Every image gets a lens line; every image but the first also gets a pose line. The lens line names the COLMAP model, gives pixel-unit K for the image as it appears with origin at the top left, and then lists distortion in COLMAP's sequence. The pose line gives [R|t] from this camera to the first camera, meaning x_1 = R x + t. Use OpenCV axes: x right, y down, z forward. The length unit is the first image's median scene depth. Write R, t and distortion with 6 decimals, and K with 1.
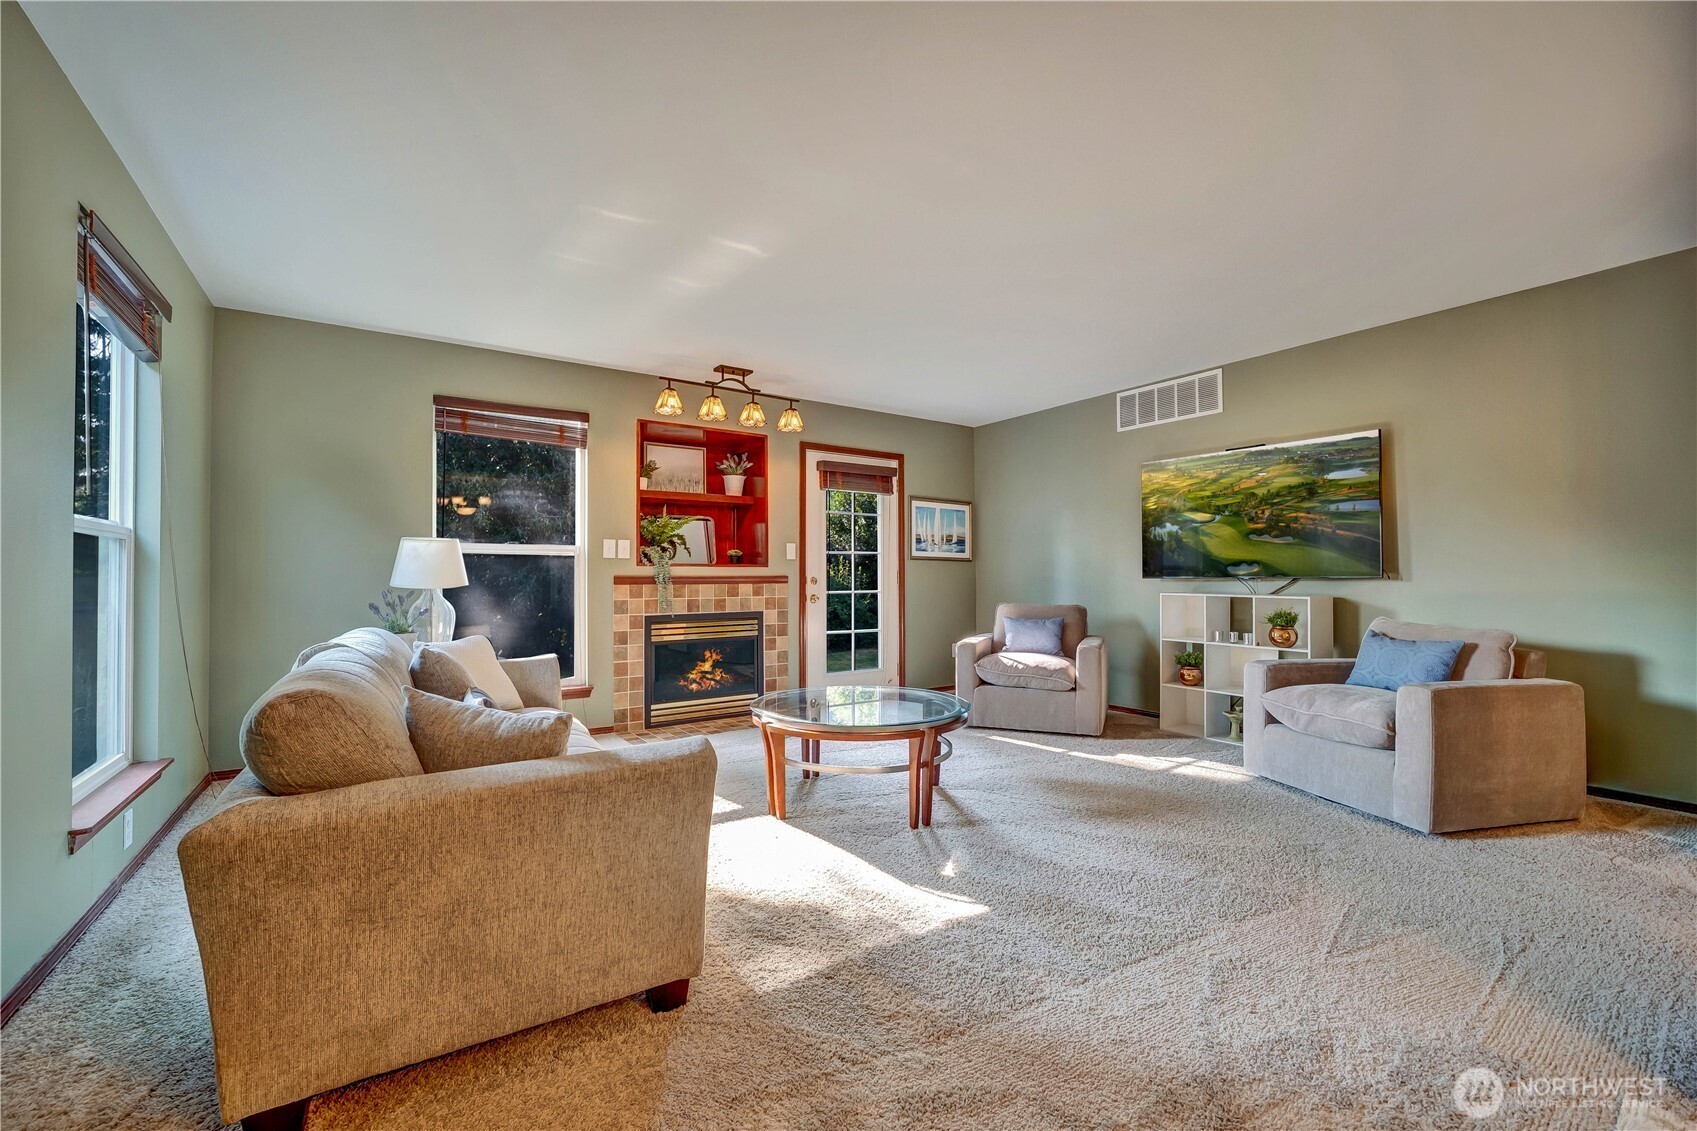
lens RADIAL K [[708.7, 0, 839.6], [0, 708.7, 567.8], [0, 0, 1]] dist [-0.013508, 0.002235]
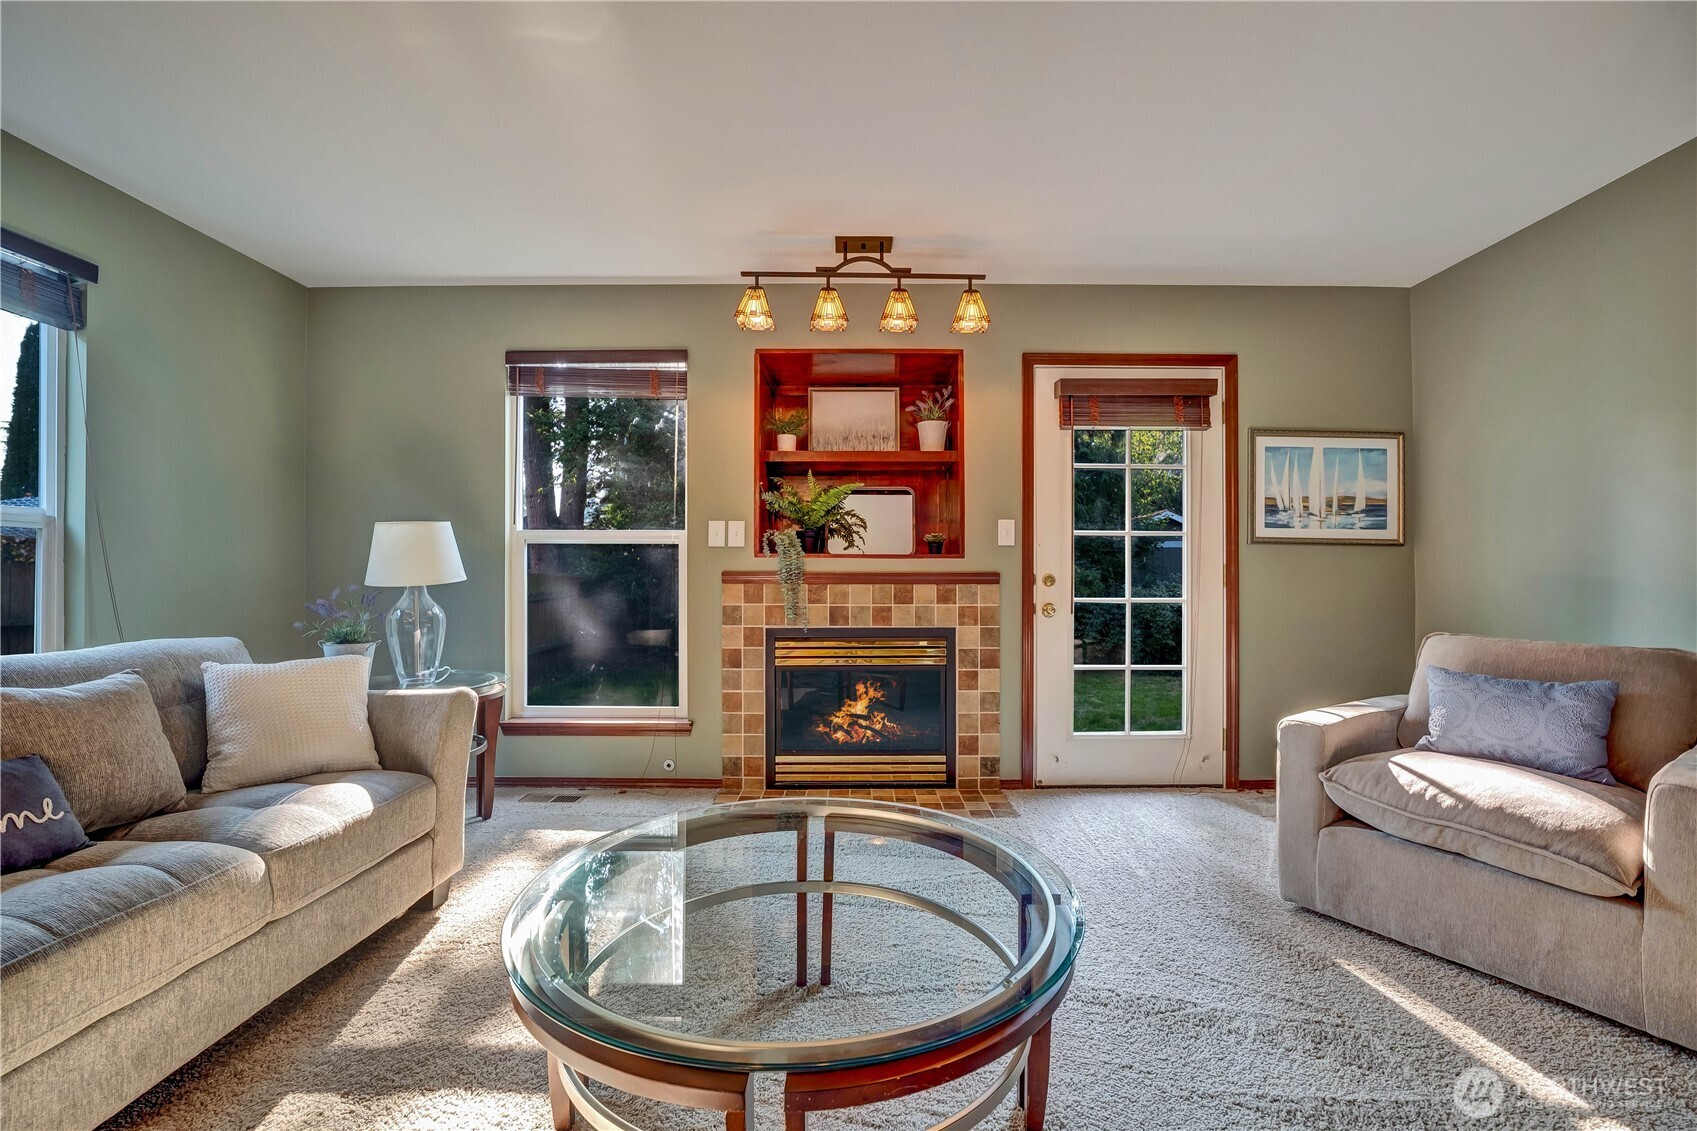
lens RADIAL K [[708.7, 0, 860.2], [0, 708.7, 569.4], [0, 0, 1]] dist [-0.013508, 0.002235]
pose [[0.828477, 0.000344, -0.560022, 0.182965], [0.002932, 0.999983, 0.004951, 0.005877], [0.560015, -0.005743, 0.828463, 0.441015]]
